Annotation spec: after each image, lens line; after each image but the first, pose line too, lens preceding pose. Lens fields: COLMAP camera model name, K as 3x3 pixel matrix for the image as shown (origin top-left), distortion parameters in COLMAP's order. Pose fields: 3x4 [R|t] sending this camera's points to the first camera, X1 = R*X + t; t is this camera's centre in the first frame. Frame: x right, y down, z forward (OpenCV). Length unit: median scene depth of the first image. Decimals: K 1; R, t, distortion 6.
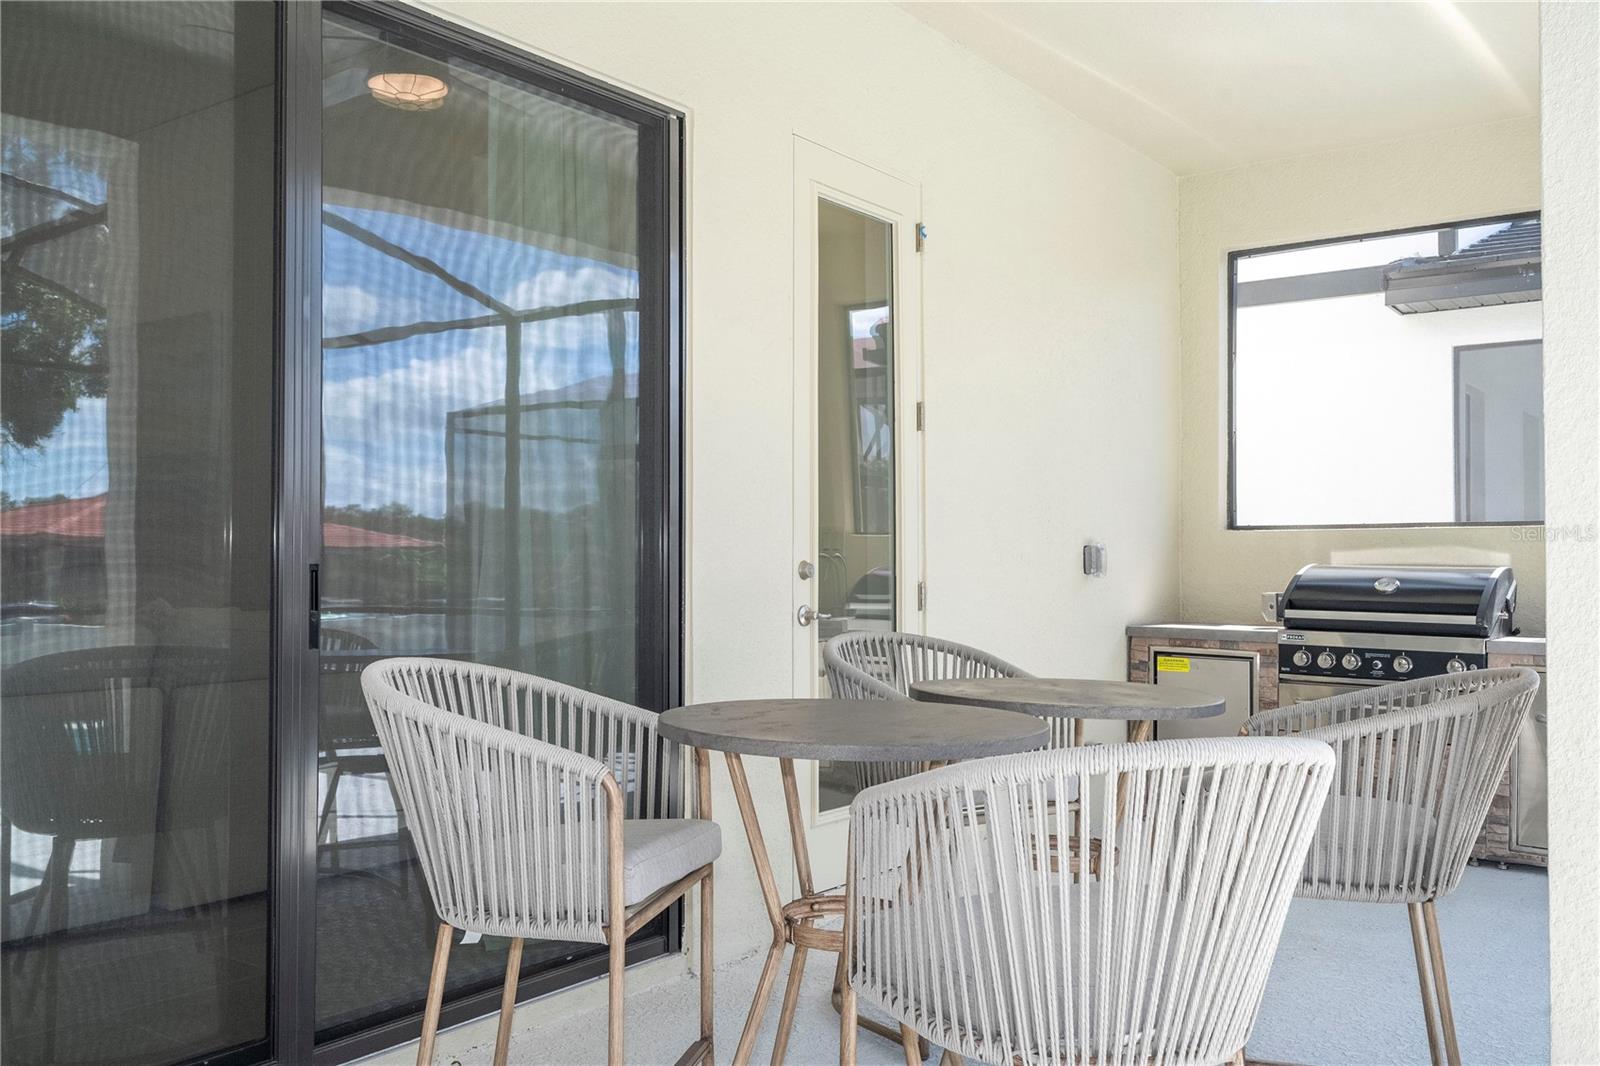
lens RADIAL K [[1409.9, 0, 798.6], [0, 1409.9, 559.5], [0, 0, 1]] dist [0.007412, 0.001642]
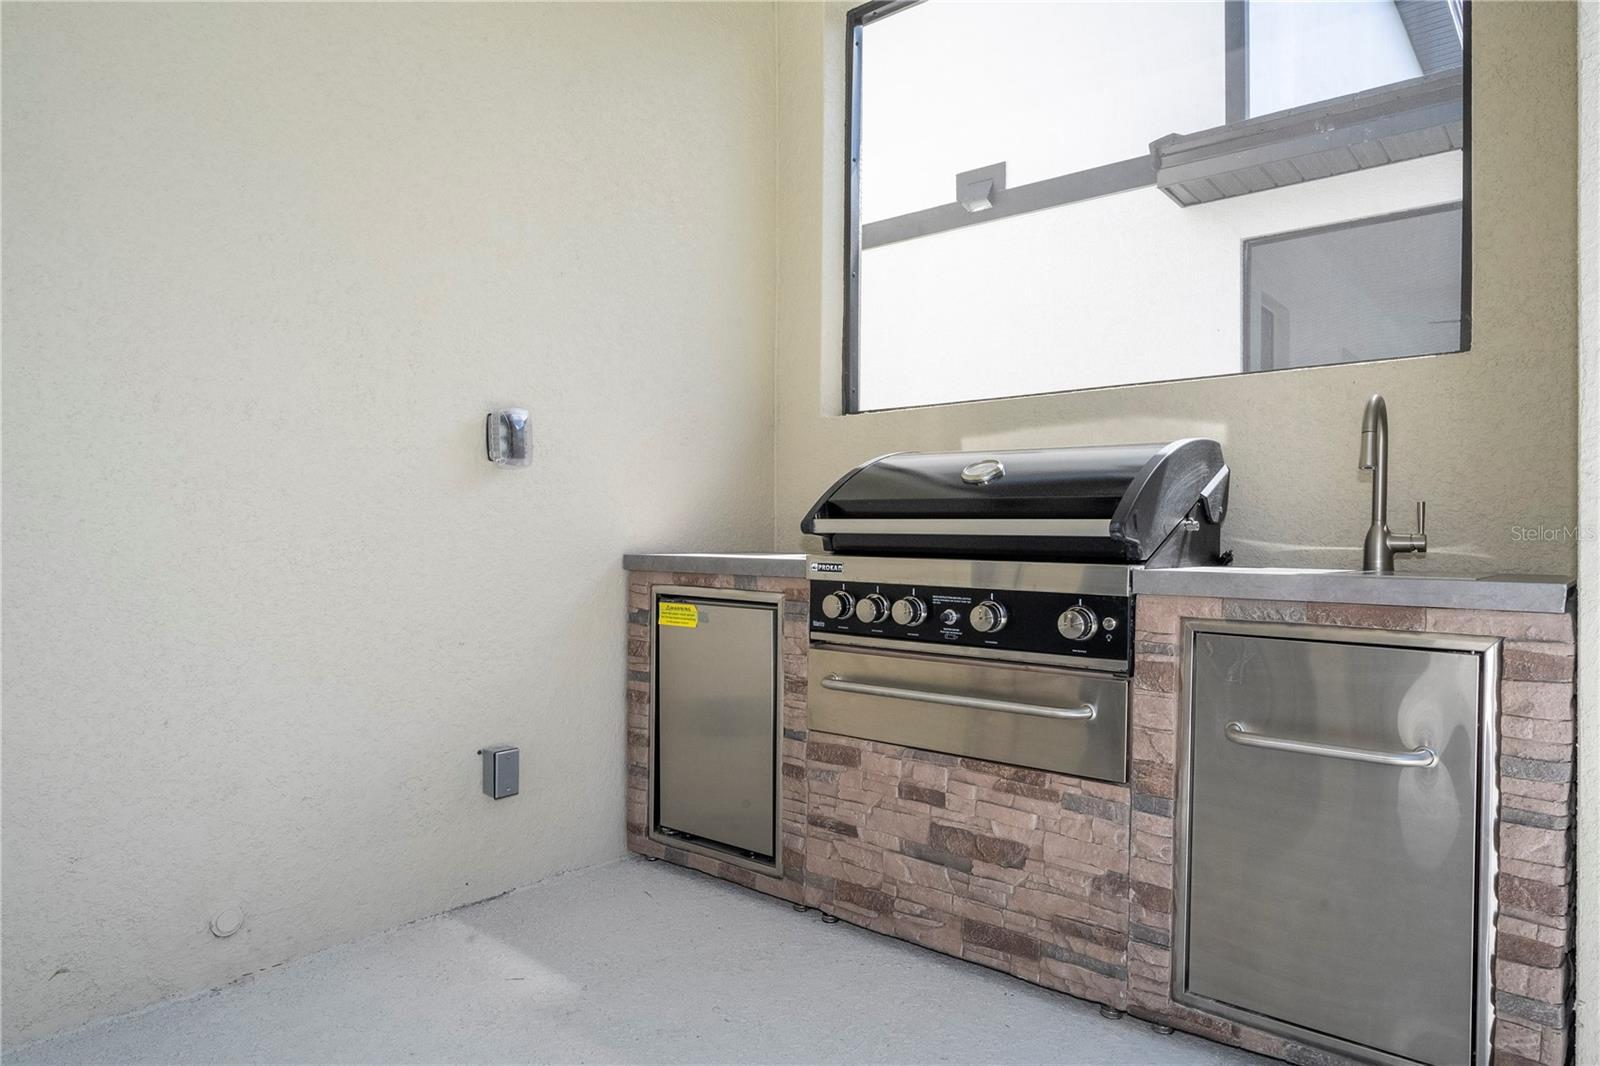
lens RADIAL K [[1055.0, 0, 800.0], [0, 1055.0, 533.0], [0, 0, 1]] dist [-0.005165, -0.000940]
pose [[0.999499, -0.004567, -0.031319, 0.350117], [0.004694, 0.999981, 0.003973, 0.039179], [0.031300, -0.004118, 0.999502, 0.573347]]
